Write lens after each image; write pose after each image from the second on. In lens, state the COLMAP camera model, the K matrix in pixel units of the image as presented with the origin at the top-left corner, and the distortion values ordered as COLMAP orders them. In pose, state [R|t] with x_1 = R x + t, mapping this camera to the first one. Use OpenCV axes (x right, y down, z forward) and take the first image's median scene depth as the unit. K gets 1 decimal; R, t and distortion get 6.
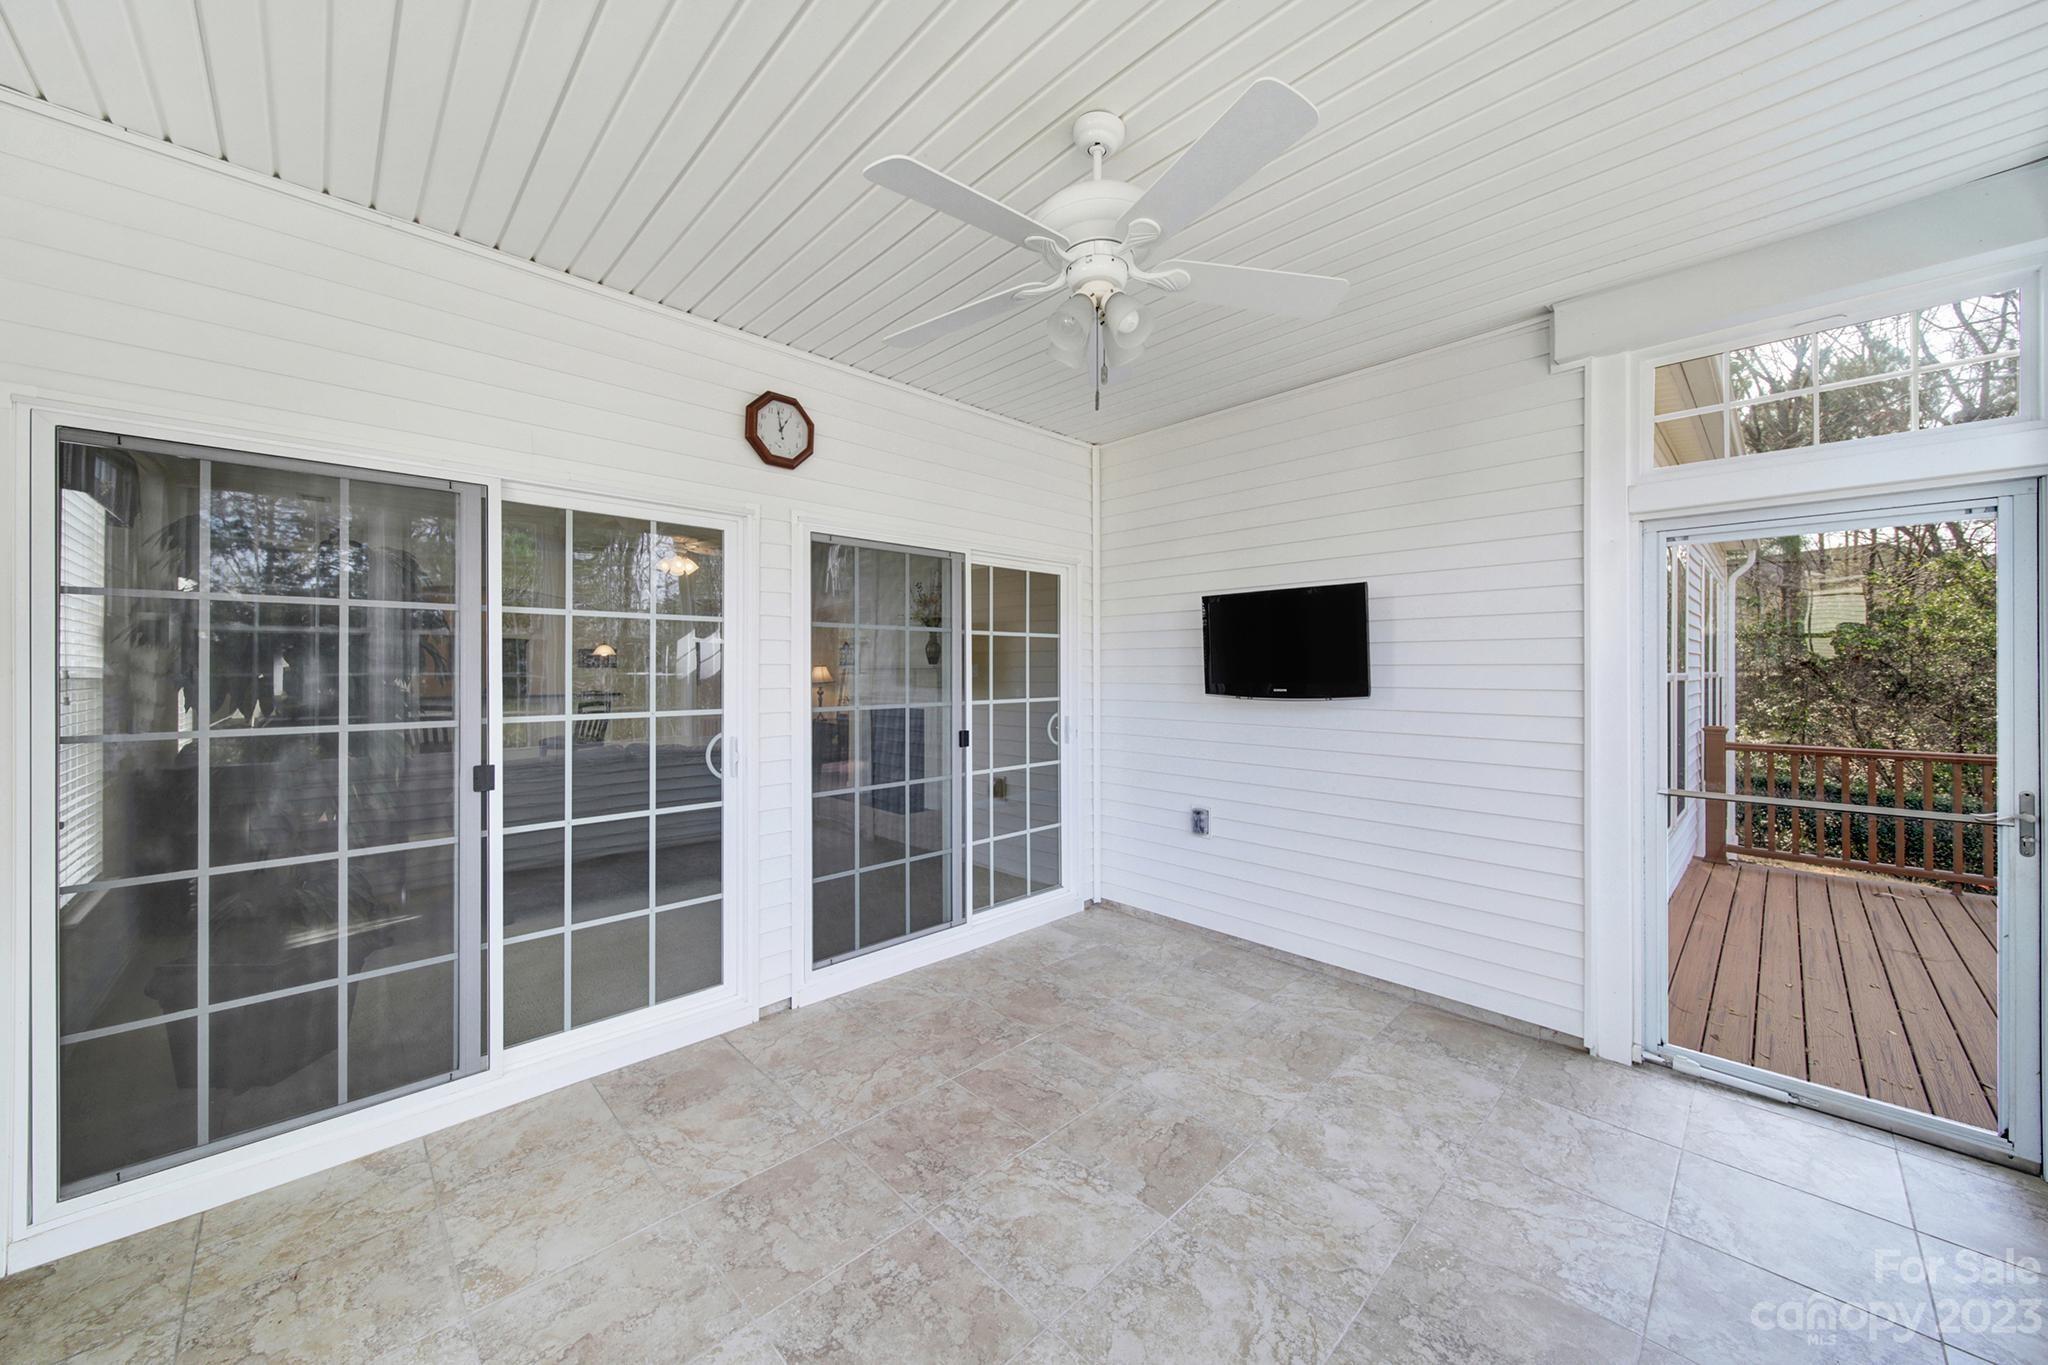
lens RADIAL K [[757.6, 0, 1020.4], [0, 757.6, 673.6], [0, 0, 1]] dist [0.008143, -0.000210]
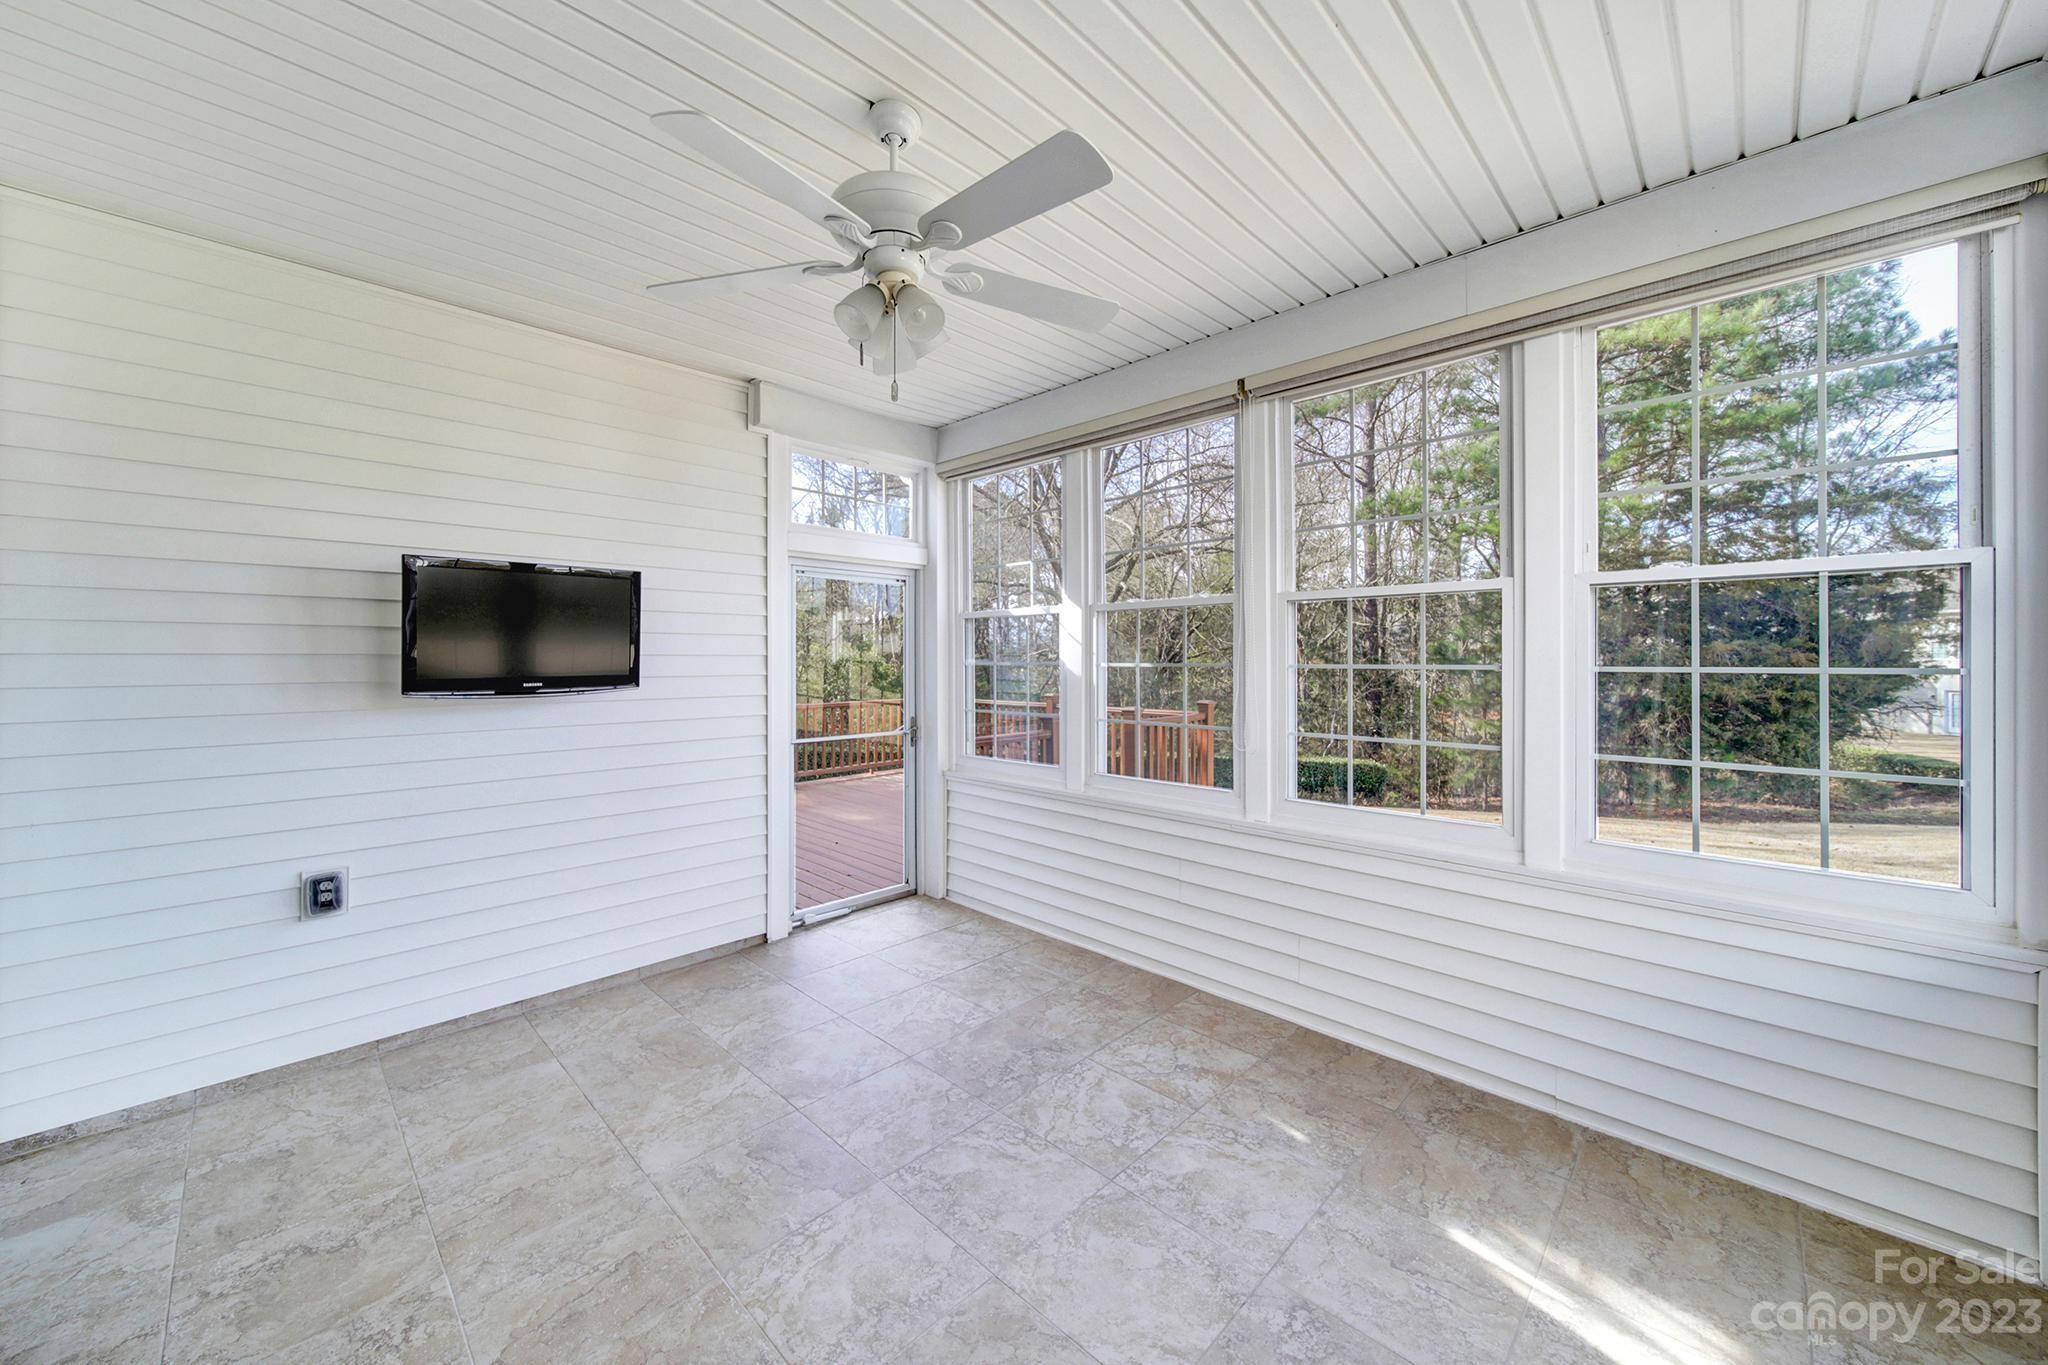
lens RADIAL K [[757.6, 0, 1023.5], [0, 757.6, 661.4], [0, 0, 1]] dist [0.008143, -0.000210]
pose [[-0.041798, -0.006322, 0.999106, -0.575187], [0.004326, 0.999969, 0.006508, -0.007383], [-0.999117, 0.004594, -0.041769, 0.557658]]
